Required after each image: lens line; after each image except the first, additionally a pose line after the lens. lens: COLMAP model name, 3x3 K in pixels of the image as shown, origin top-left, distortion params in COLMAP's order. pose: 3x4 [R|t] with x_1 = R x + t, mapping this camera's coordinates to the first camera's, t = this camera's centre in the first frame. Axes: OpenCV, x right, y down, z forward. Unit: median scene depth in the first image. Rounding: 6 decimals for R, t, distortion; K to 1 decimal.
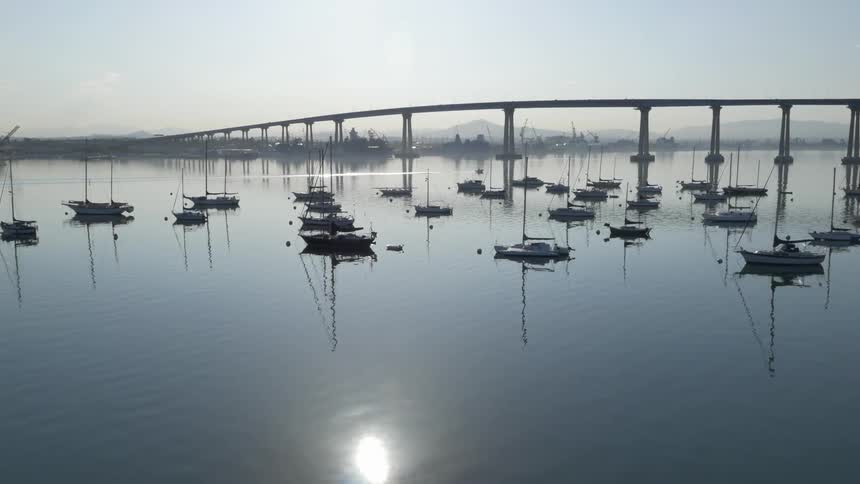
lens RADIAL K [[679.2, 0, 430.0], [0, 679.2, 242.0], [0, 0, 1]] dist [-0.004295, -0.001229]
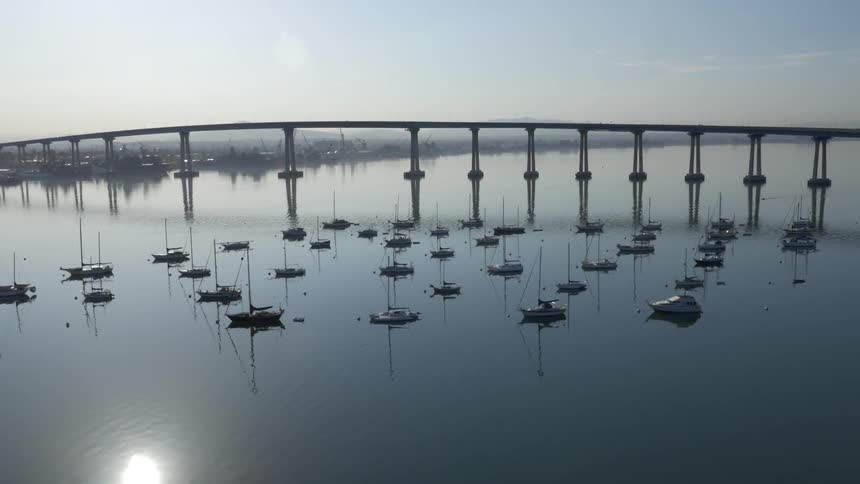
lens RADIAL K [[668.7, 0, 430.0], [0, 668.7, 242.0], [0, 0, 1]] dist [-0.042223, 0.004118]
pose [[0.946149, -0.042476, 0.320934, -0.158749], [0.047040, 0.998872, -0.006476, -0.089971], [-0.320297, 0.021224, 0.947079, -0.282011]]
